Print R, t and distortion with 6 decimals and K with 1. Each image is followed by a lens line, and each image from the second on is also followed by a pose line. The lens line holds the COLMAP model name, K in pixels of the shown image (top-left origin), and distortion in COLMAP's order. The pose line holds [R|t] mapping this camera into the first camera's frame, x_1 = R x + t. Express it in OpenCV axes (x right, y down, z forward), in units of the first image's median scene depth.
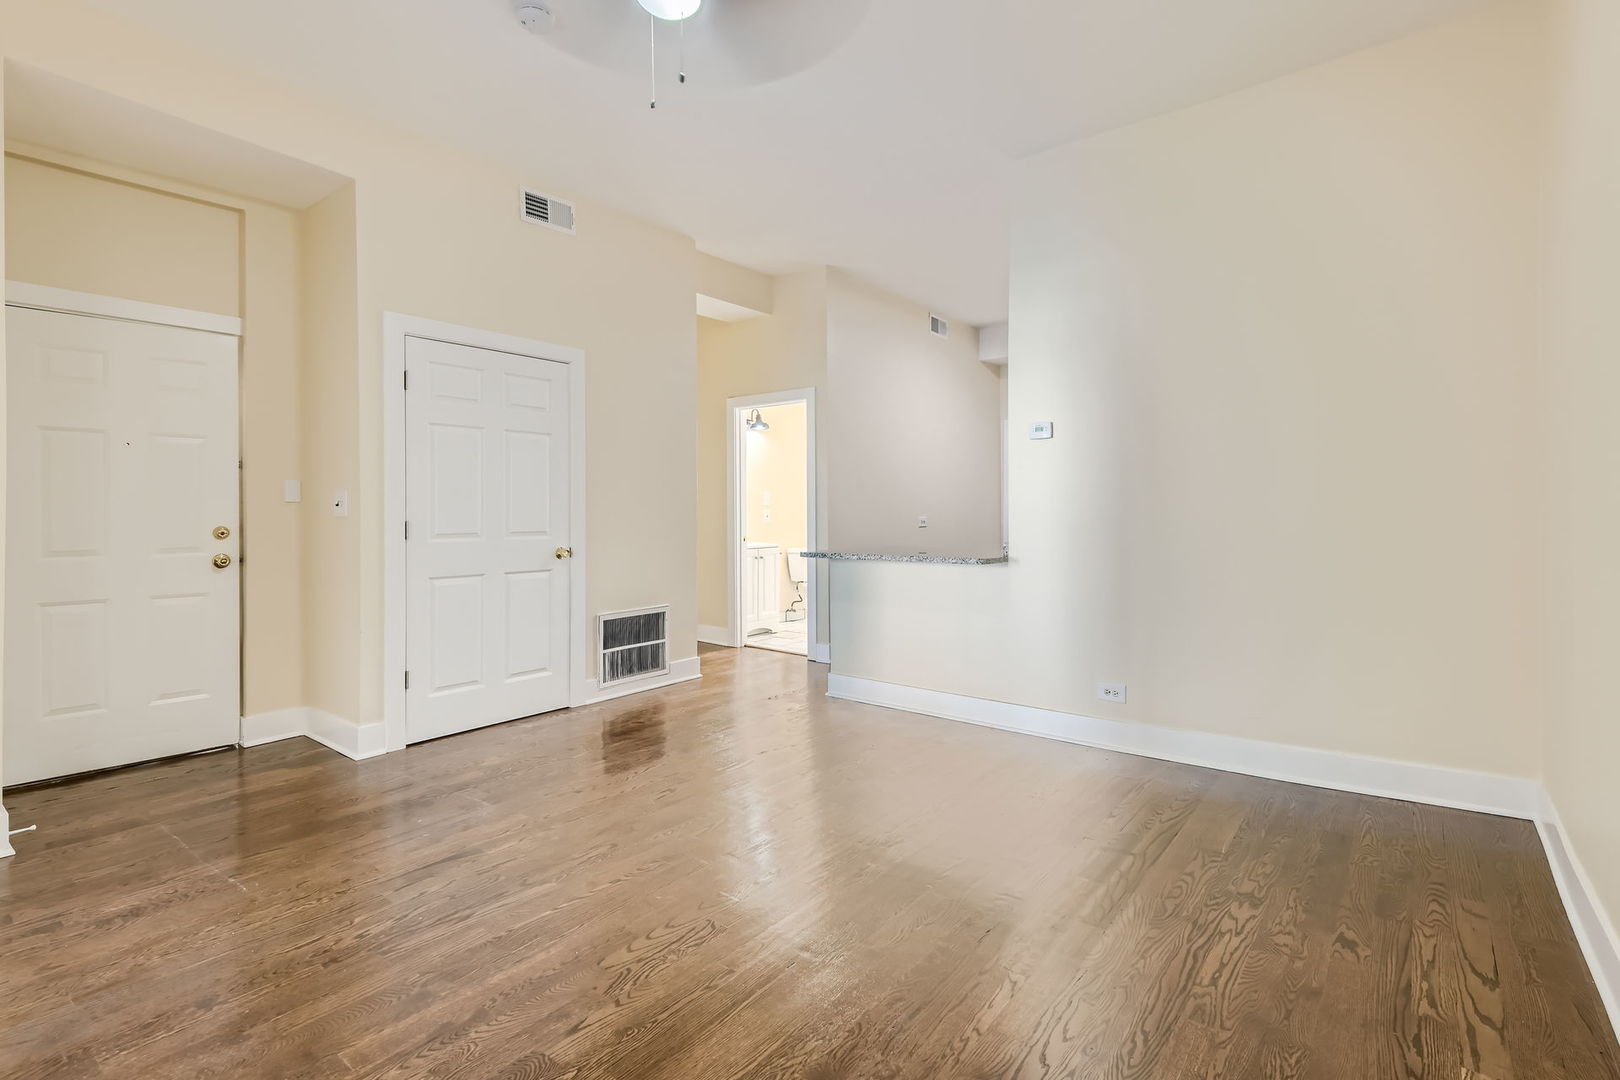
lens RADIAL K [[750.2, 0, 819.3], [0, 750.2, 522.1], [0, 0, 1]] dist [0.022649, -0.000287]
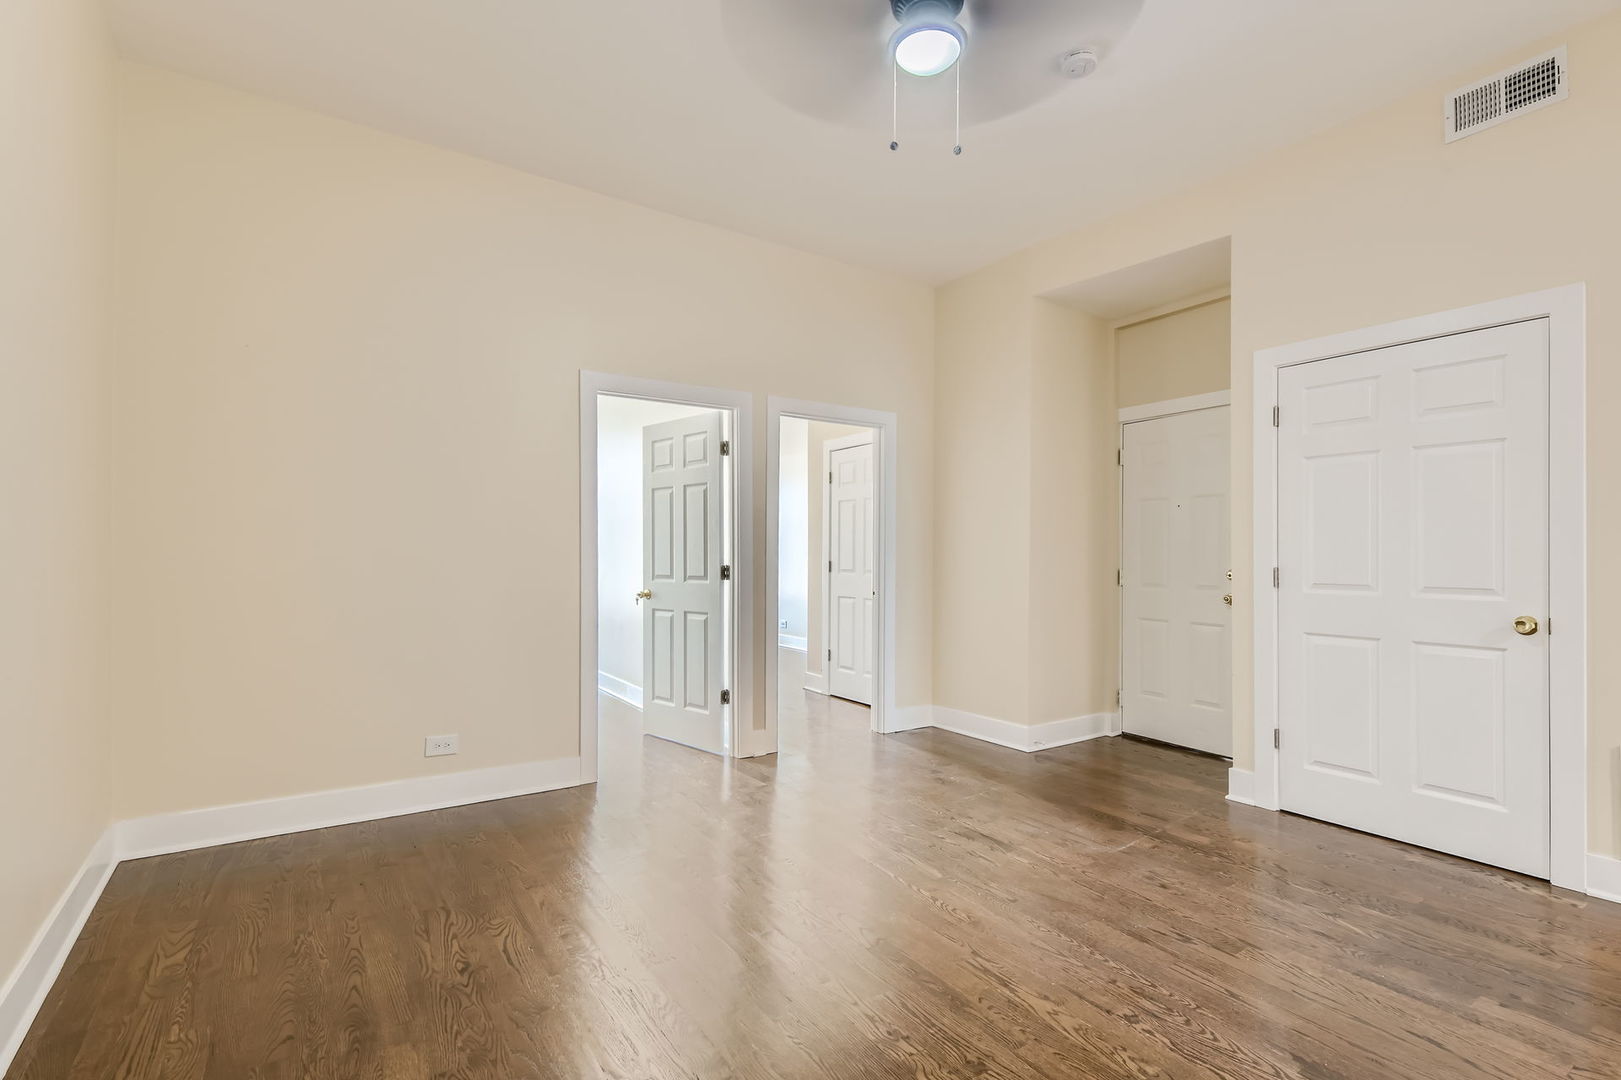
lens RADIAL K [[771.5, 0, 809.1], [0, 771.5, 556.2], [0, 0, 1]] dist [0.020542, -0.000221]
pose [[-0.314306, 0.007422, -0.949293, 0.809172], [-0.011712, 0.999863, 0.011695, -0.029820], [0.949250, 0.014794, -0.314176, 1.117008]]
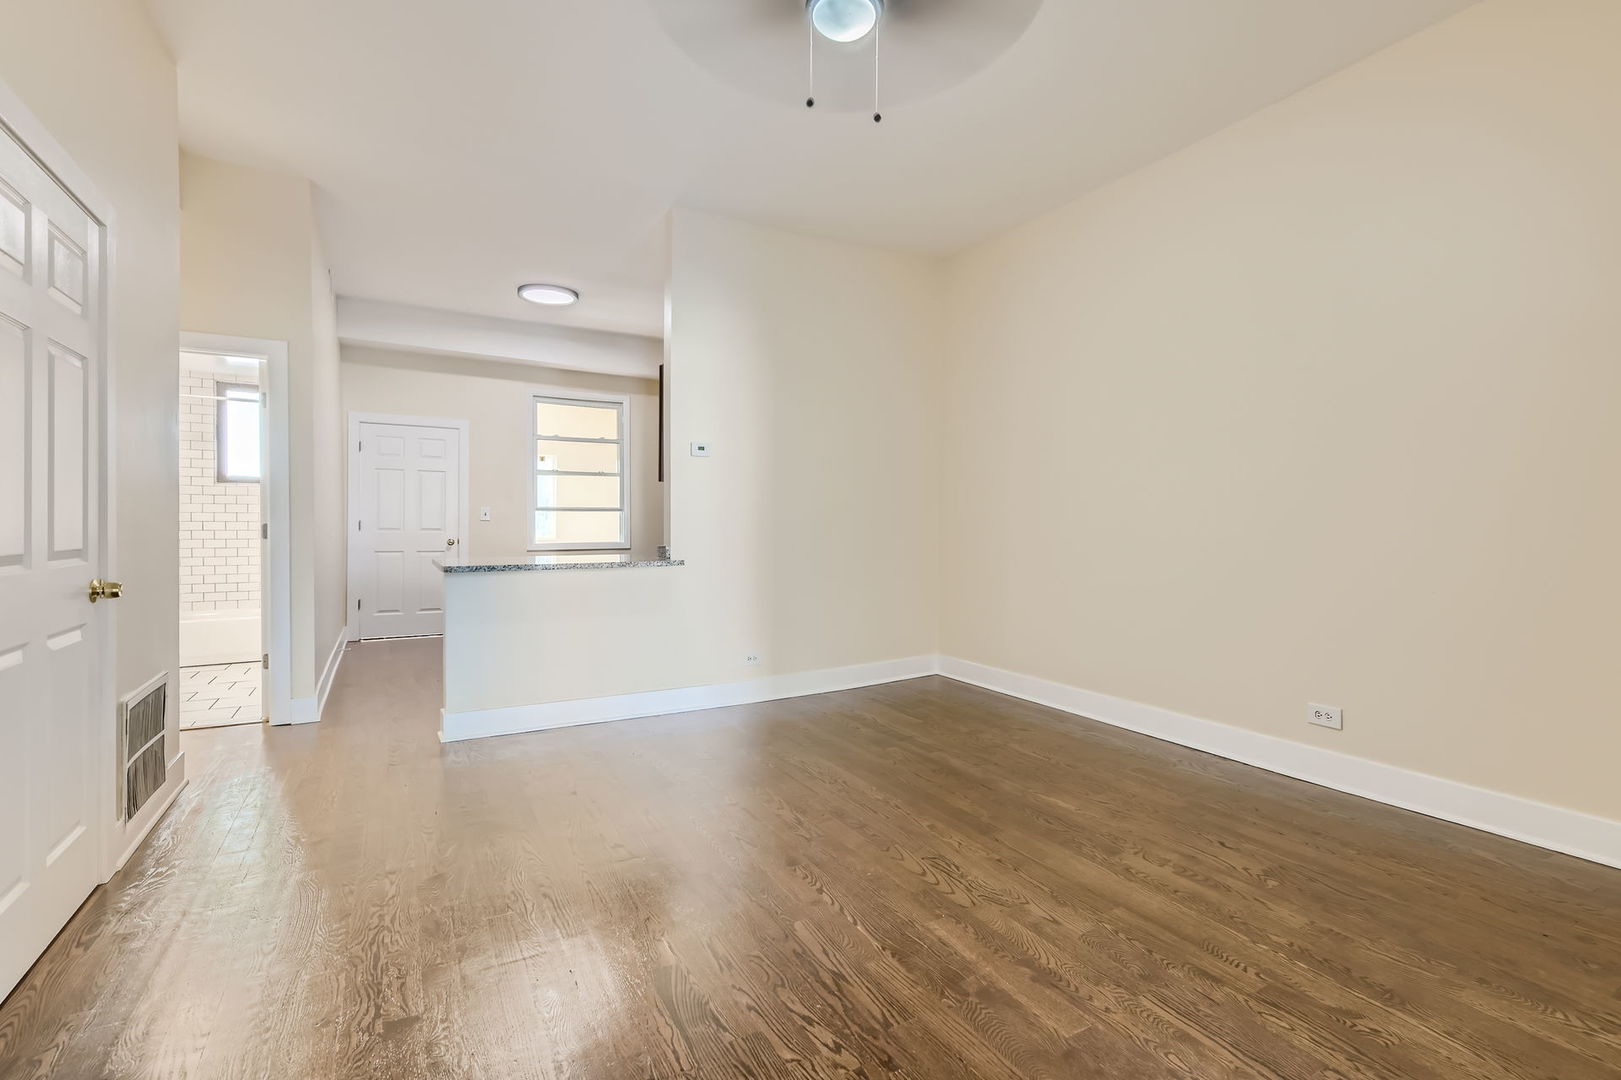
lens RADIAL K [[750.7, 0, 819.8], [0, 750.7, 522.1], [0, 0, 1]] dist [0.022649, -0.000287]
pose [[0.377698, 0.008715, 0.925888, -1.110965], [0.012097, 0.999824, -0.014345, 0.020197], [-0.925850, 0.016618, 0.377526, 0.602959]]
